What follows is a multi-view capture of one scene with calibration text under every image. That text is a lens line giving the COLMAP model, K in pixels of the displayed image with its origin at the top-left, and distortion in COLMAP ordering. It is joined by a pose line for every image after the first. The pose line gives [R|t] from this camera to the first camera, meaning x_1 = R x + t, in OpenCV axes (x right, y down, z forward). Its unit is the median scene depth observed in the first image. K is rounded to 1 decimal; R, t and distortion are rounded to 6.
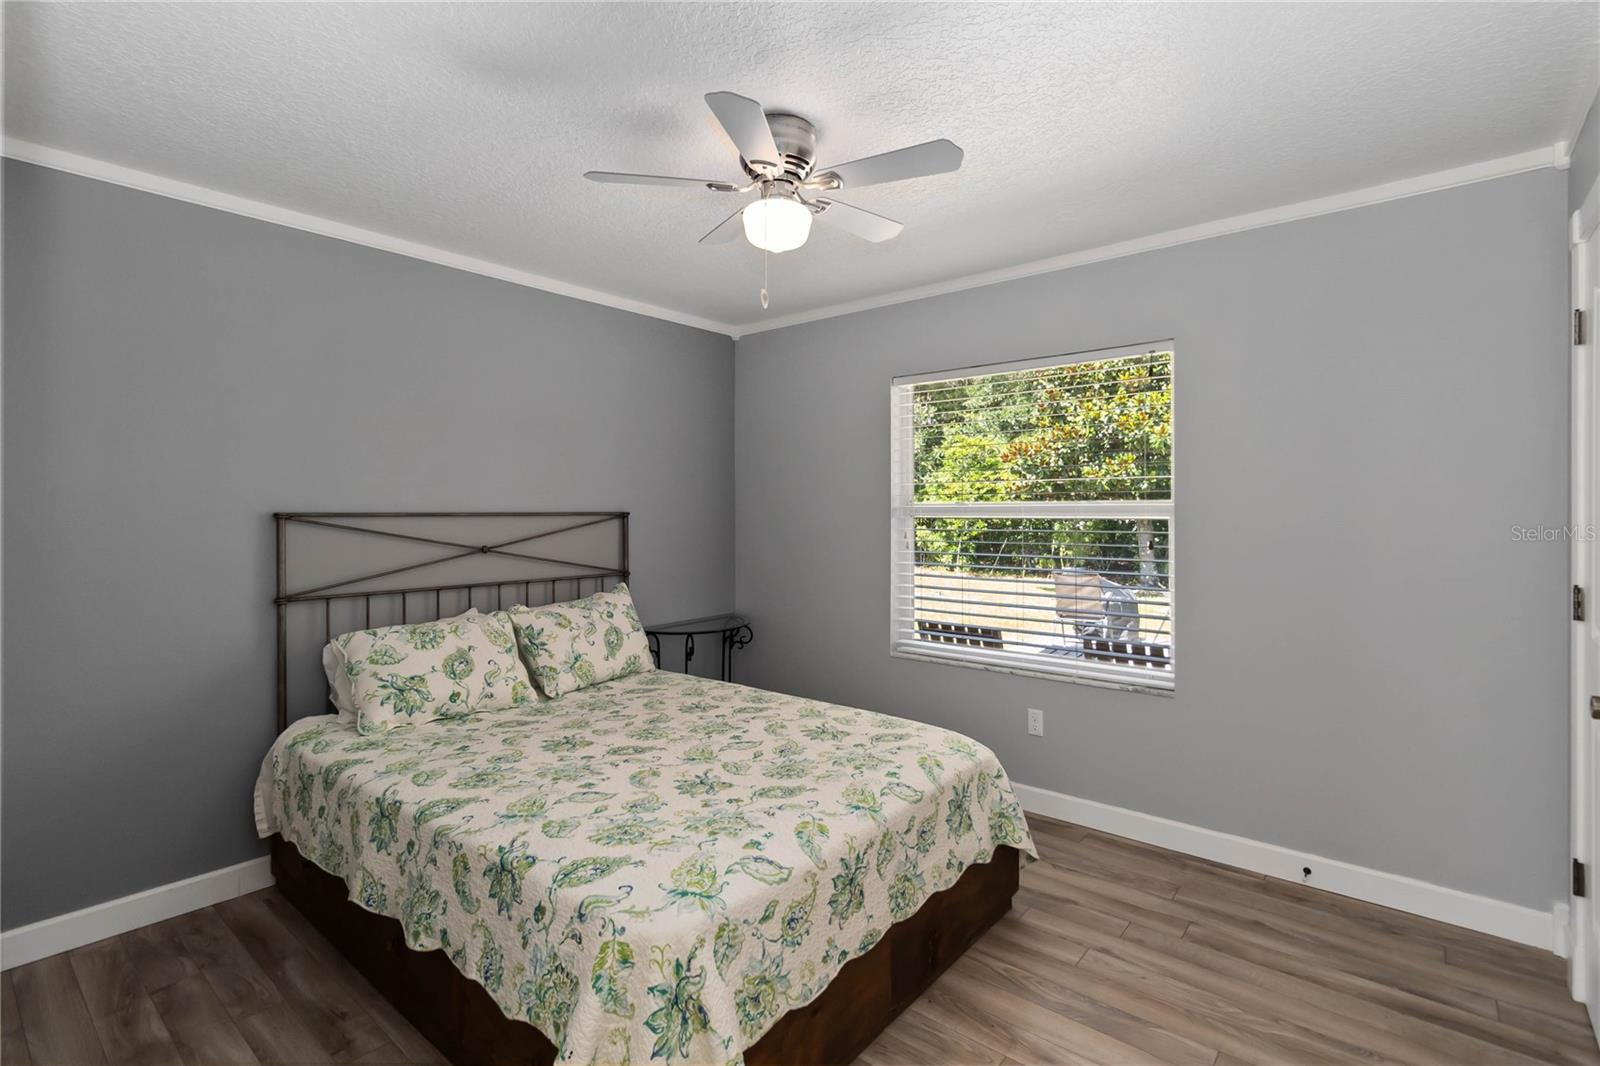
lens RADIAL K [[747.4, 0, 806.4], [0, 747.4, 521.4], [0, 0, 1]] dist [0.005654, 0.000263]
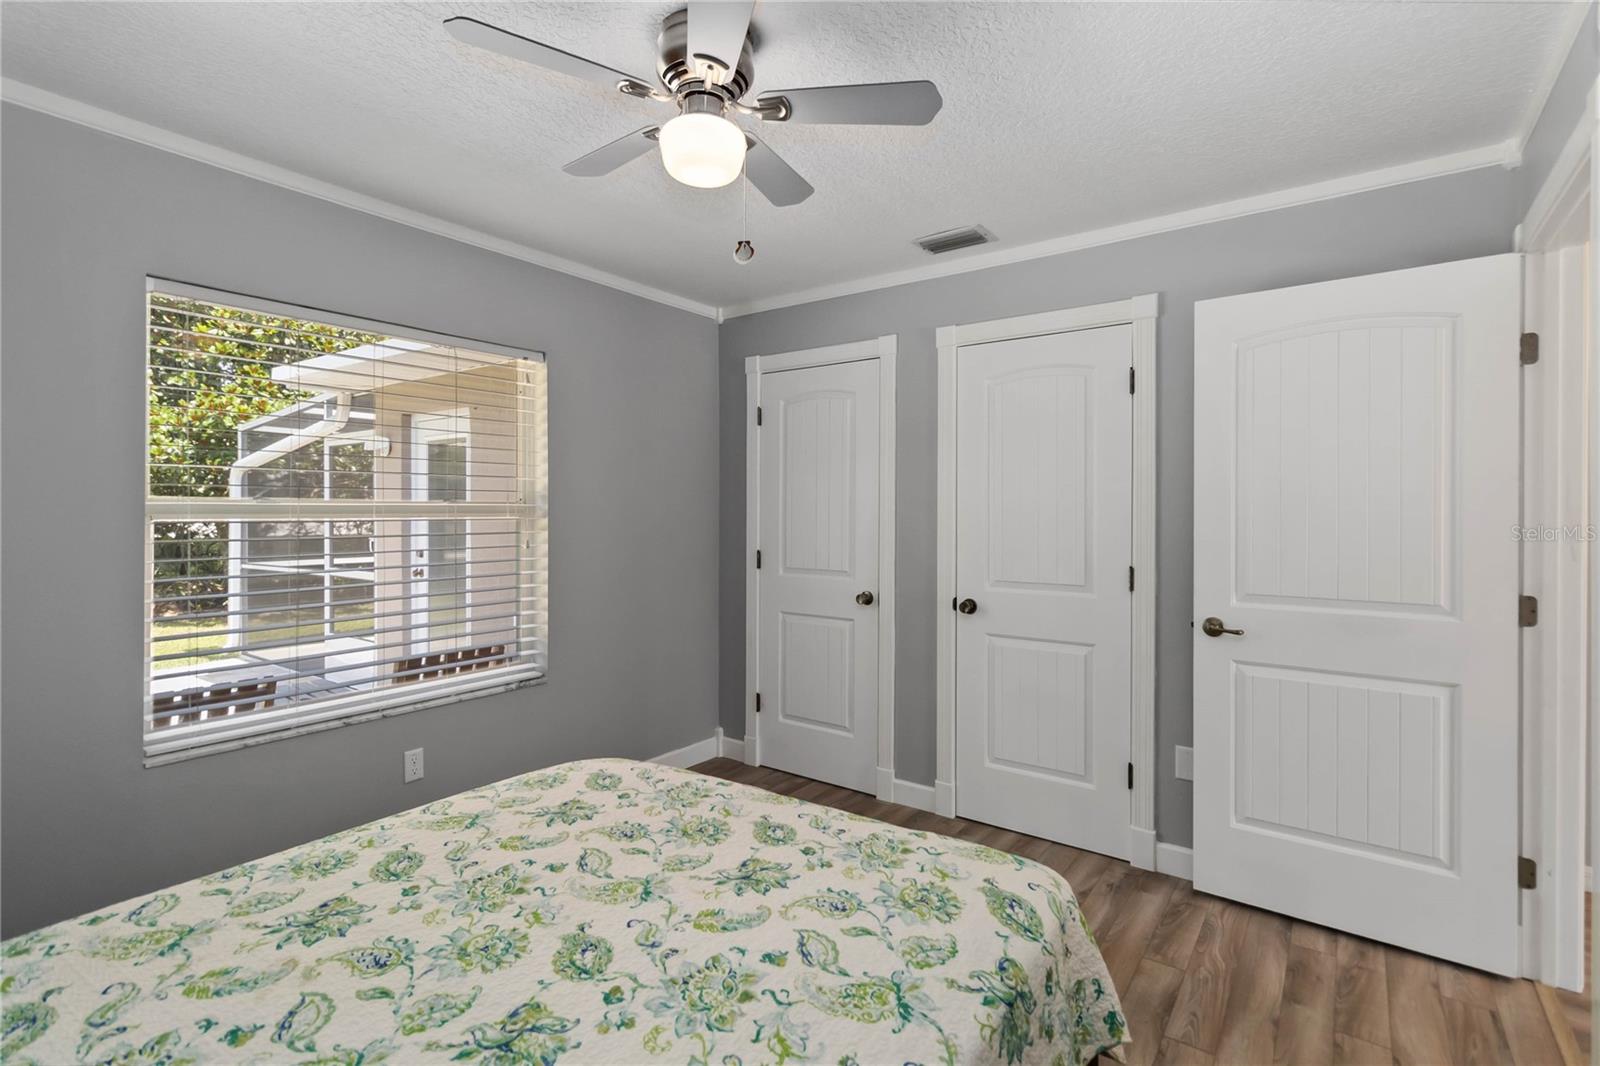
lens RADIAL K [[747.4, 0, 807.3], [0, 747.4, 526.4], [0, 0, 1]] dist [0.005654, 0.000263]
pose [[-0.066929, -0.015934, 0.997630, -0.800373], [0.013776, 0.999762, 0.016892, -0.007730], [-0.997663, 0.014874, -0.066694, 0.899241]]
